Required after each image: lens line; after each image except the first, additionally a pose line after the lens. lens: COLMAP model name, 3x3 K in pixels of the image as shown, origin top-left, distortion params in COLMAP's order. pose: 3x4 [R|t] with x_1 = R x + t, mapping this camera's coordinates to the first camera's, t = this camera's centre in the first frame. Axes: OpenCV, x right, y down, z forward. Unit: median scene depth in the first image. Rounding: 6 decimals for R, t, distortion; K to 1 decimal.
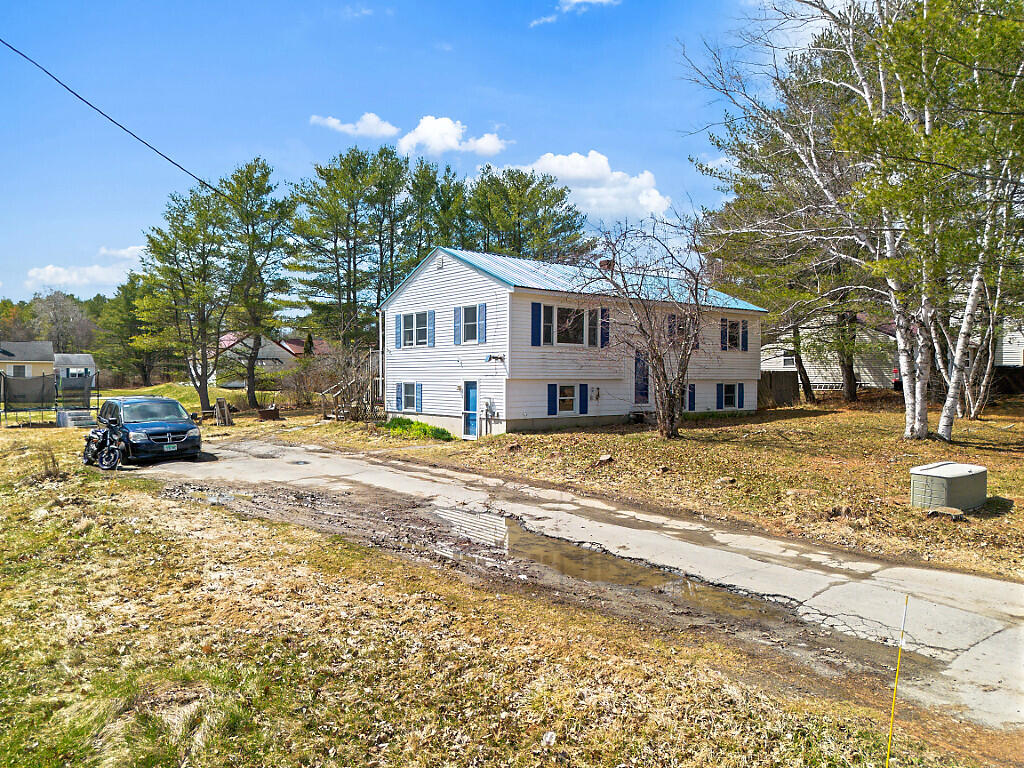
lens RADIAL K [[750.2, 0, 515.7], [0, 750.2, 384.5], [0, 0, 1]] dist [0.066205, -0.056493]
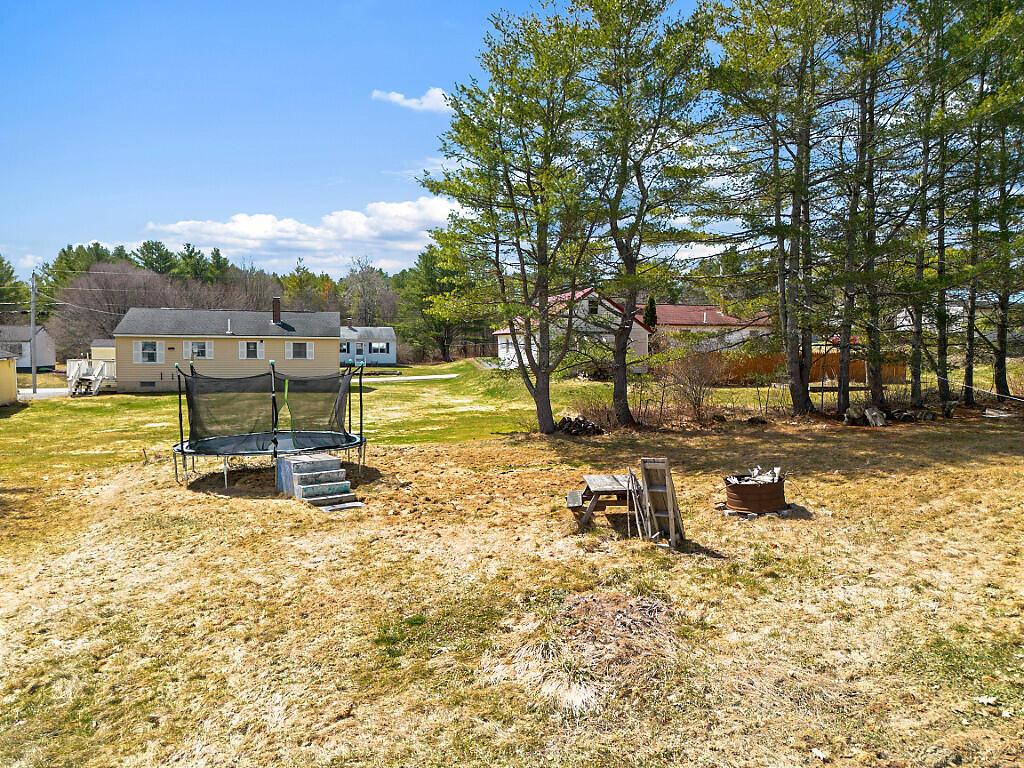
lens RADIAL K [[750.2, 0, 515.0], [0, 750.2, 384.4], [0, 0, 1]] dist [0.066205, -0.056493]
pose [[0.936202, 0.017336, -0.351035, -0.100836], [-0.003336, 0.999176, 0.040446, -0.008351], [0.351447, -0.036695, 0.935488, 0.203674]]
